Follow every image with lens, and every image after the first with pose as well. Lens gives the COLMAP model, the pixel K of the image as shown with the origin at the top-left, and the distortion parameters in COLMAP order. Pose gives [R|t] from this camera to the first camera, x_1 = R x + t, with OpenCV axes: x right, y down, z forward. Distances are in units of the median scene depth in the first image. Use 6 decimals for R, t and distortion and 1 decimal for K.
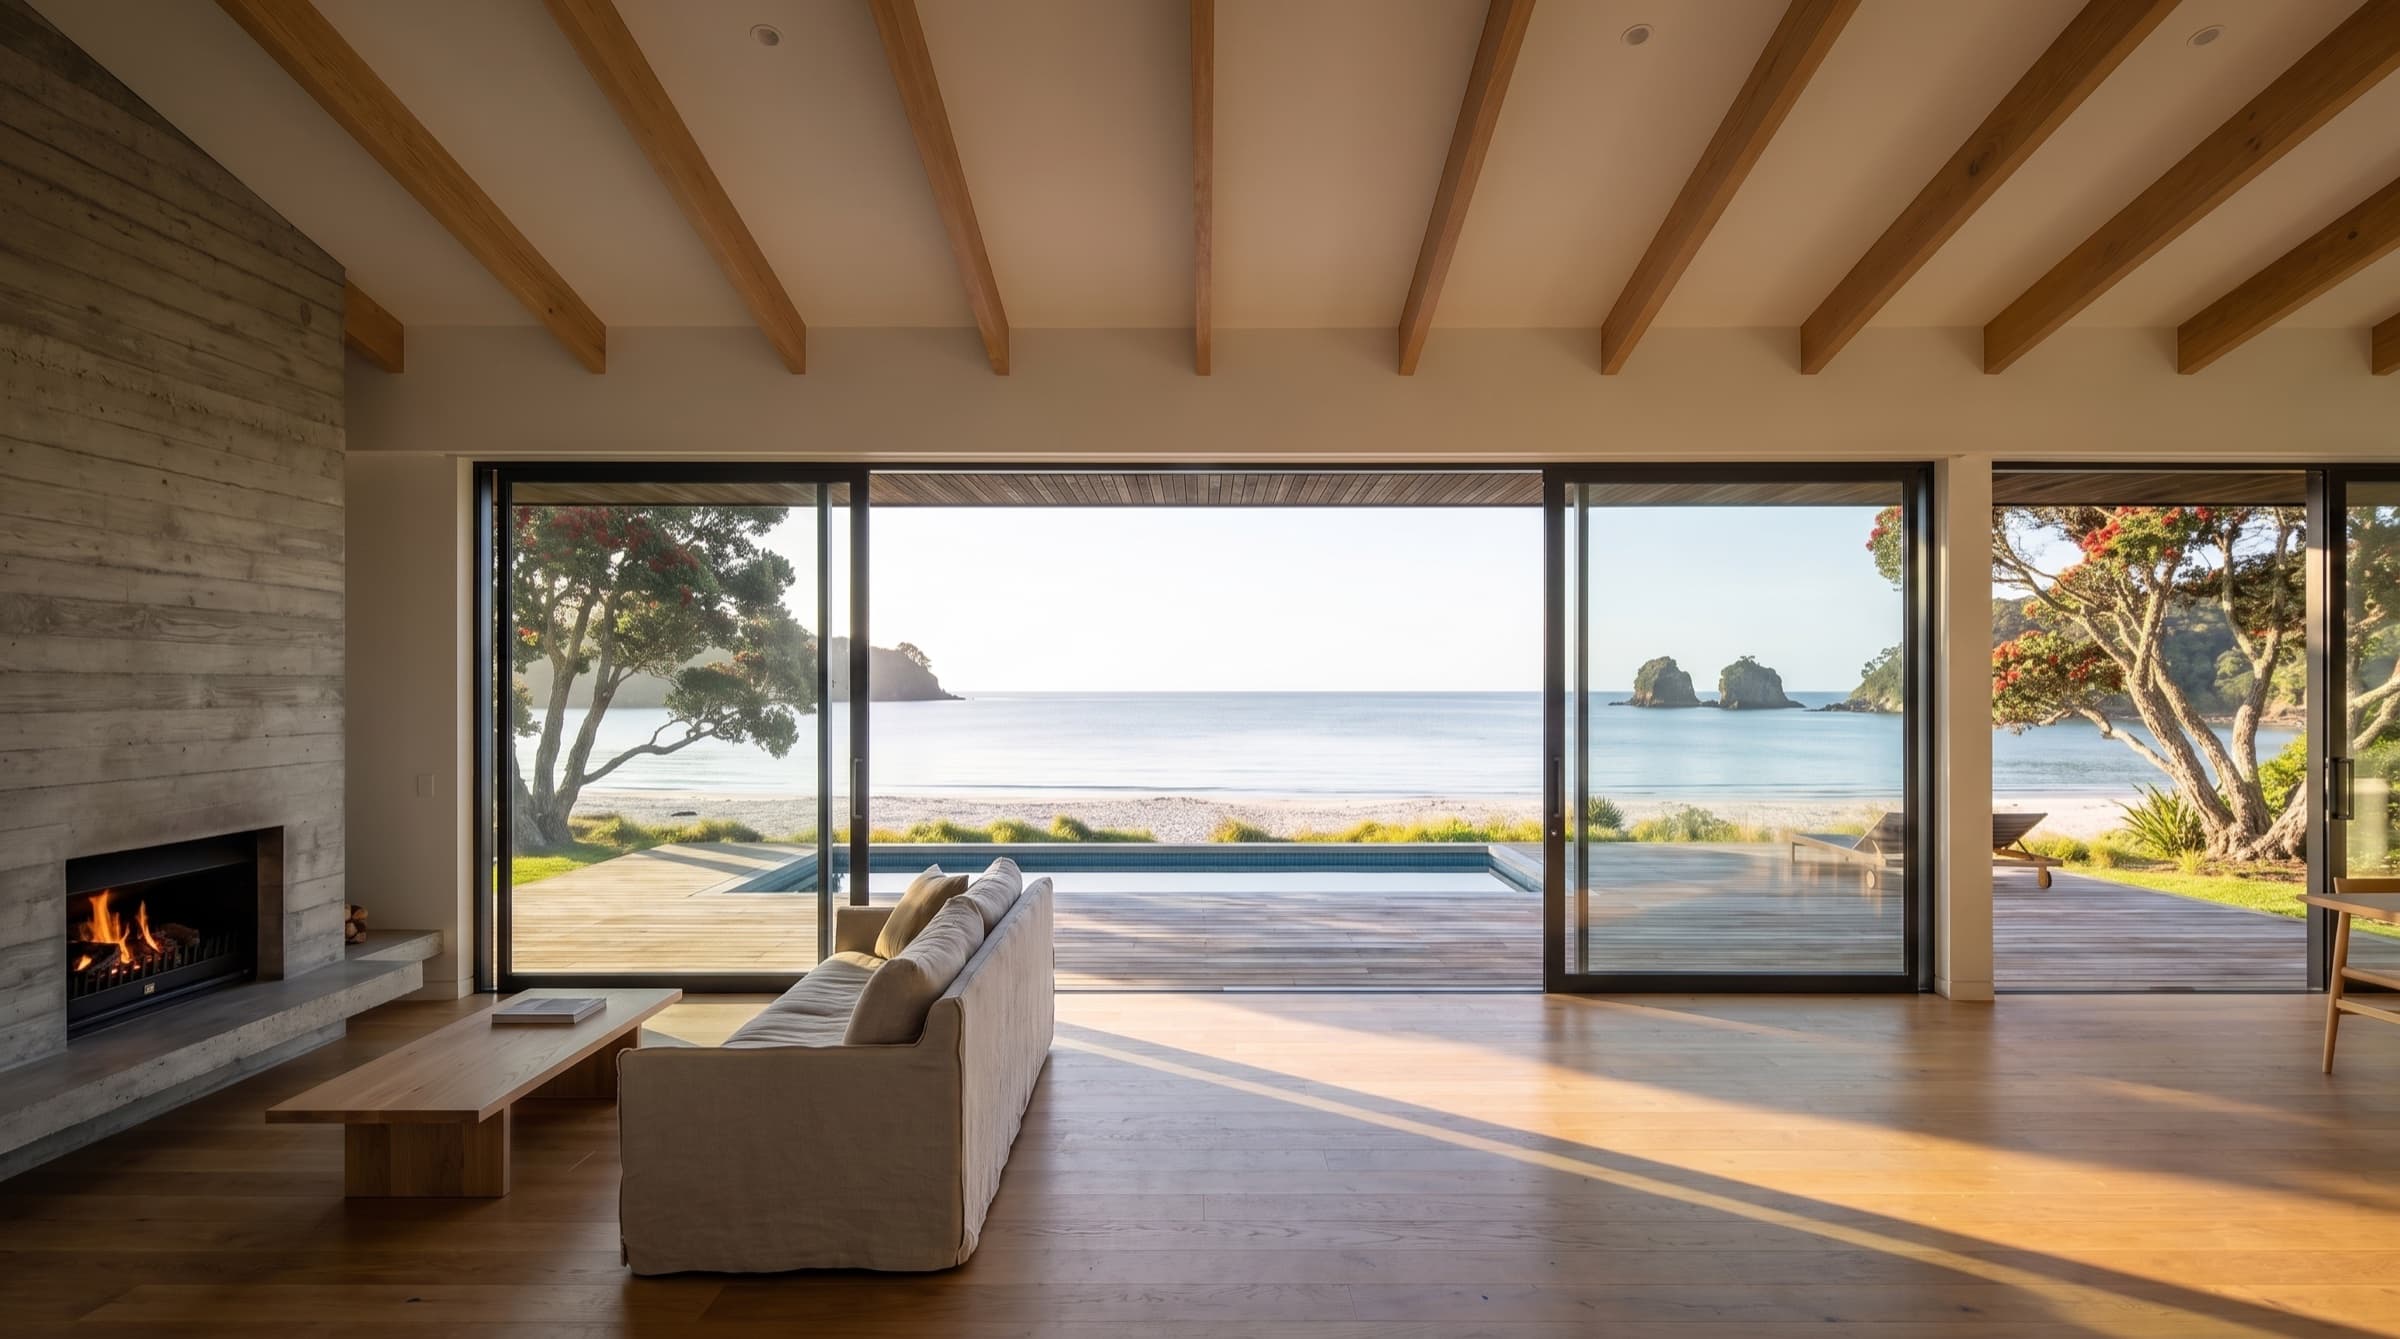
lens RADIAL K [[1238.1, 0, 1194.7], [0, 1238.1, 670.9], [0, 0, 1]] dist [-0.079512, 0.079137]
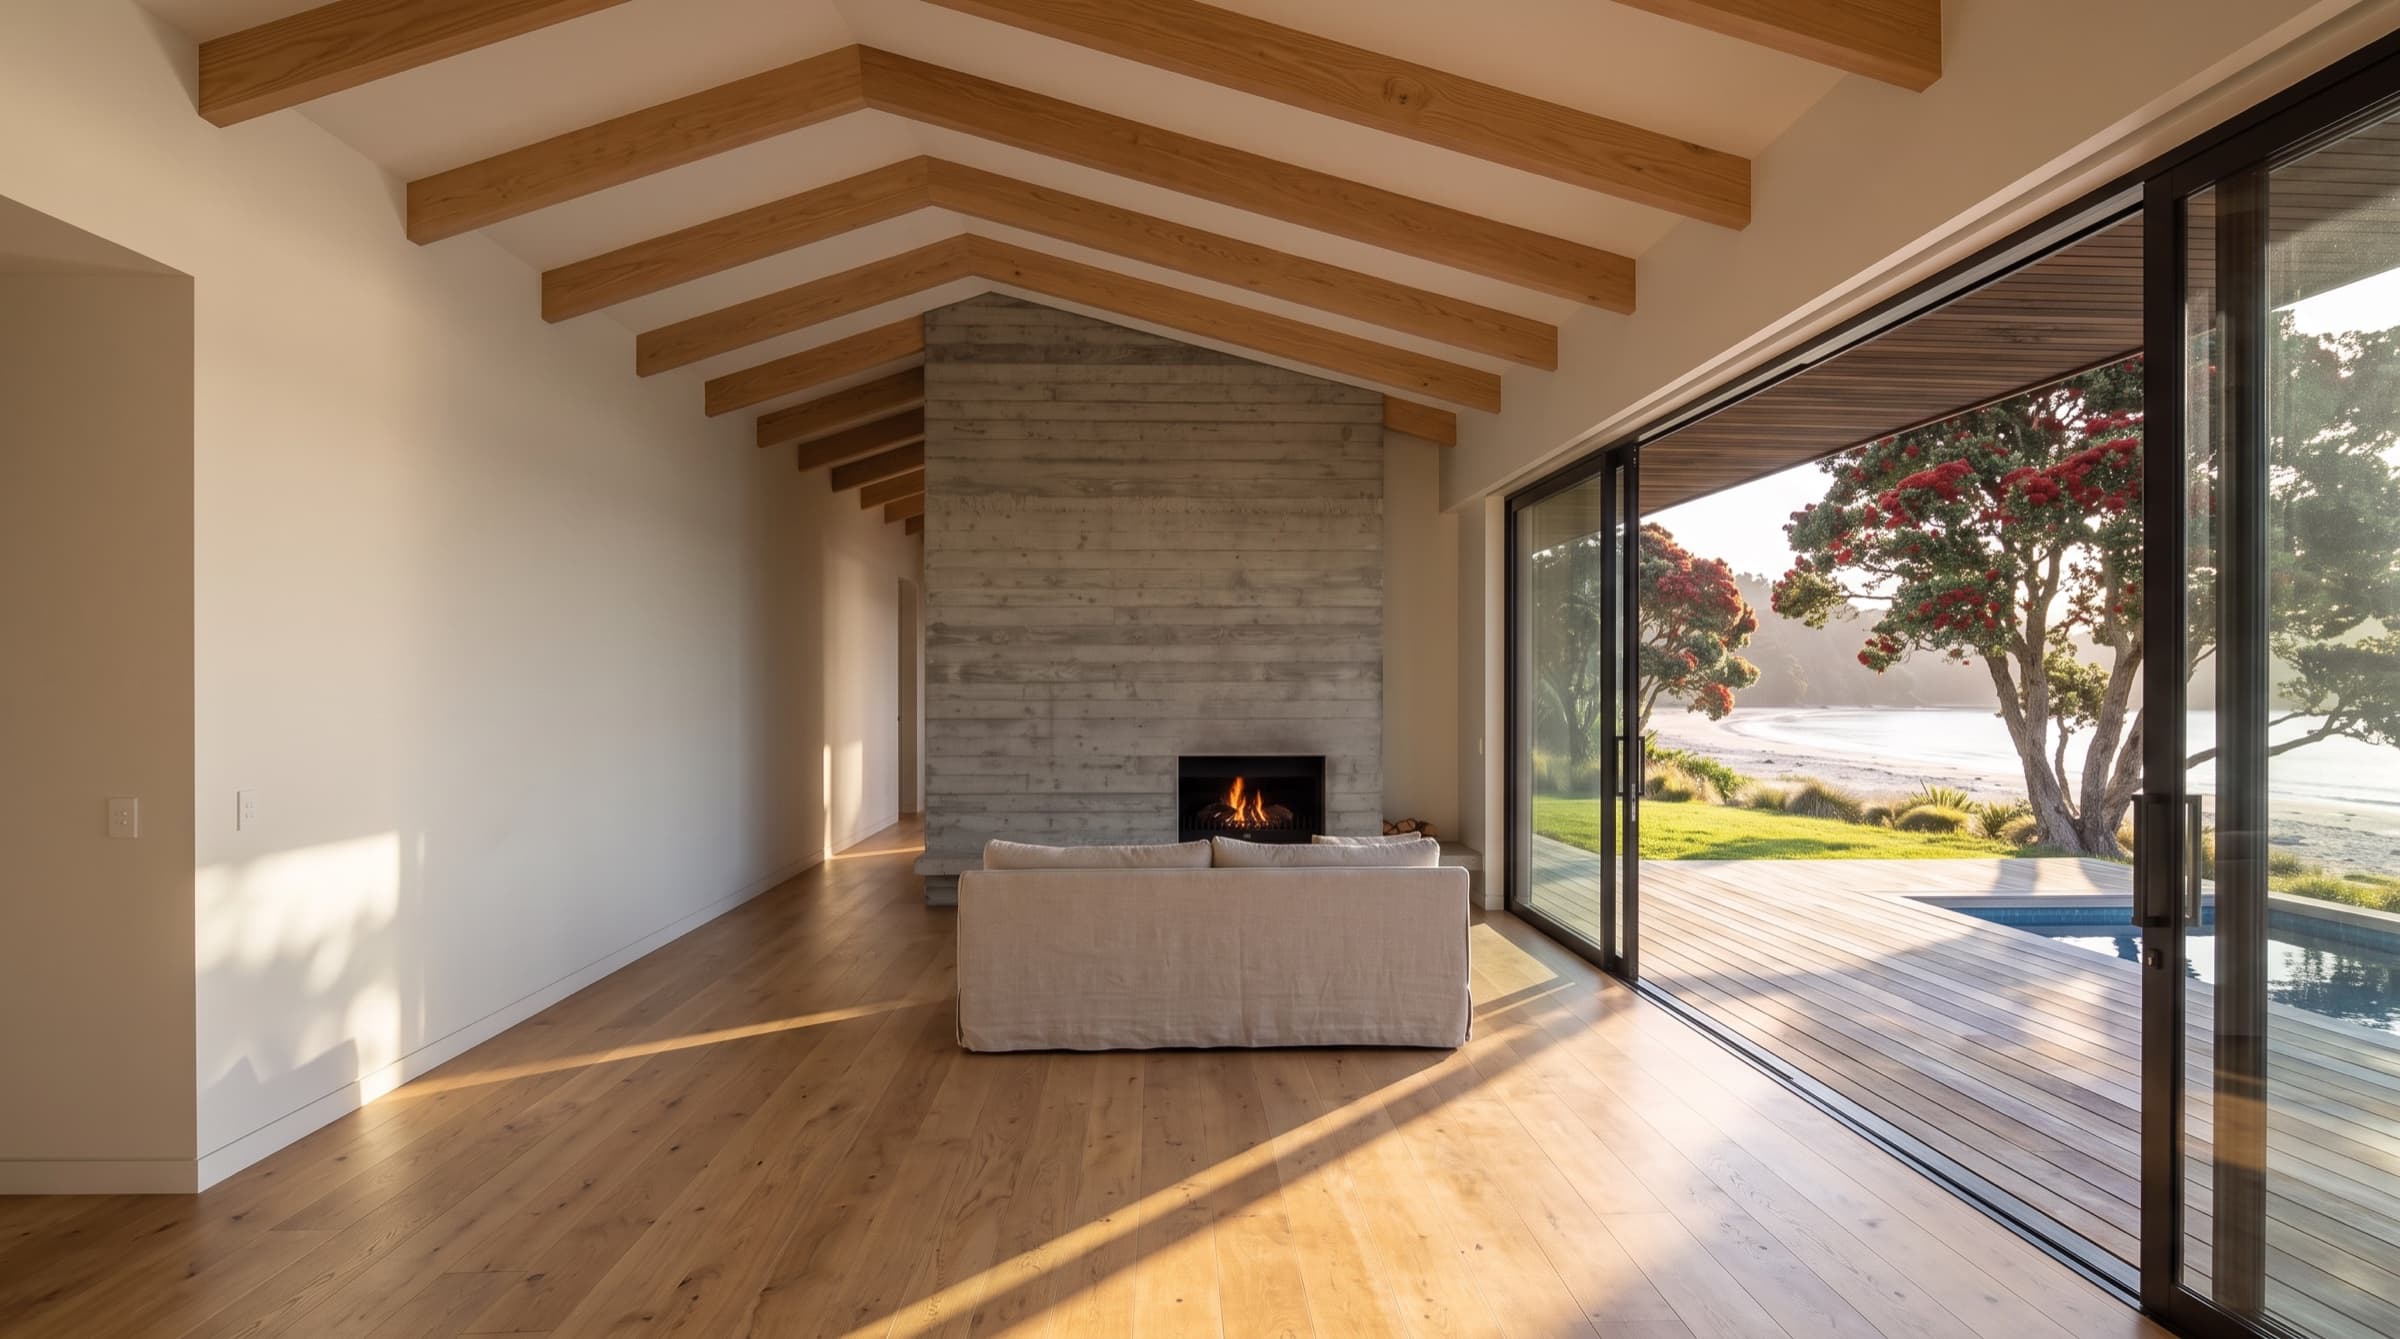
lens RADIAL K [[1238.1, 0, 1194.7], [0, 1238.1, 670.9], [0, 0, 1]] dist [-0.079512, 0.079137]
pose [[0.034691, -0.015042, -0.999285, 0.806384], [0.014309, 0.999792, -0.014553, 0.033047], [0.999296, -0.013794, 0.034899, 0.700510]]
